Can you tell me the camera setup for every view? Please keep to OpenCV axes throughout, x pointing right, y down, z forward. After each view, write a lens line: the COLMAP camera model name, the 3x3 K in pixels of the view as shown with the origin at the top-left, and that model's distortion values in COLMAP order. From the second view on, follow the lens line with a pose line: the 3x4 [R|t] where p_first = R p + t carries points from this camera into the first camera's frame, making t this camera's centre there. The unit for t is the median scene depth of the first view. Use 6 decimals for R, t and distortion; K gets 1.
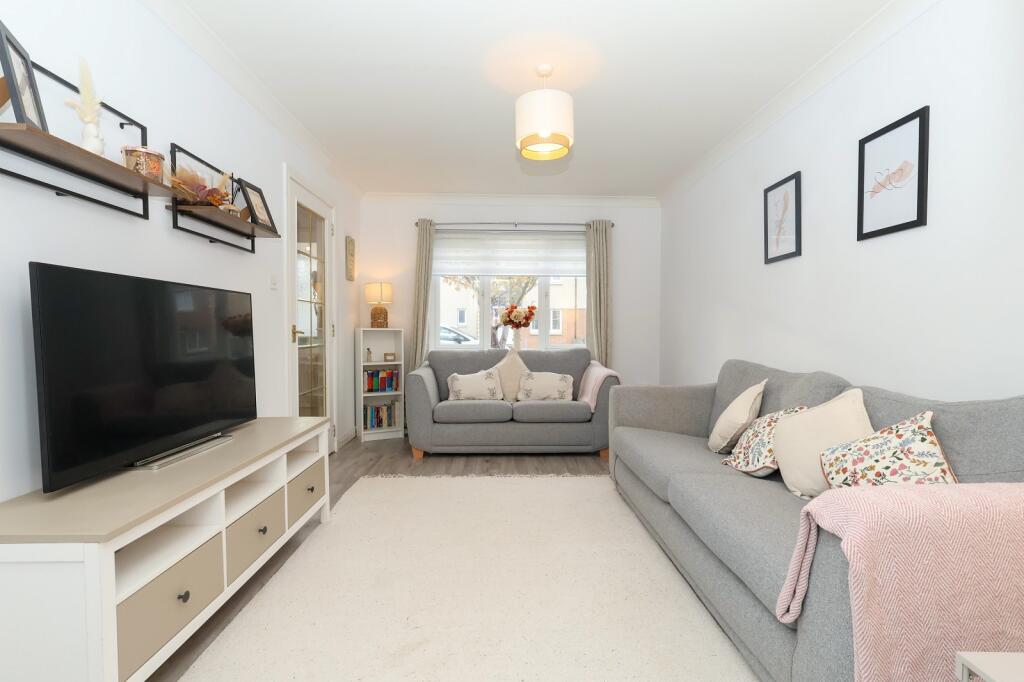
lens RADIAL K [[474.1, 0, 509.6], [0, 474.1, 343.0], [0, 0, 1]] dist [-0.003261, -0.000137]
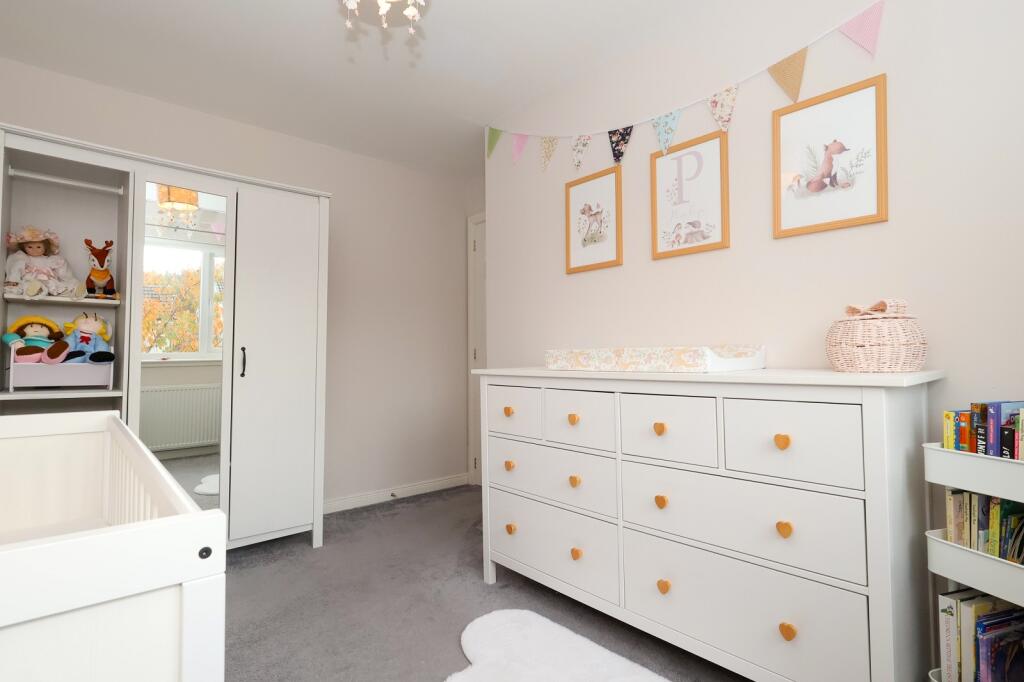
lens RADIAL K [[474.1, 0, 517.7], [0, 474.1, 340.9], [0, 0, 1]] dist [-0.003261, -0.000137]
pose [[0.764816, 0.042180, 0.642867, -0.059212], [-0.002833, 0.998065, -0.062114, -0.005241], [-0.644243, 0.045685, 0.763455, 0.676825]]
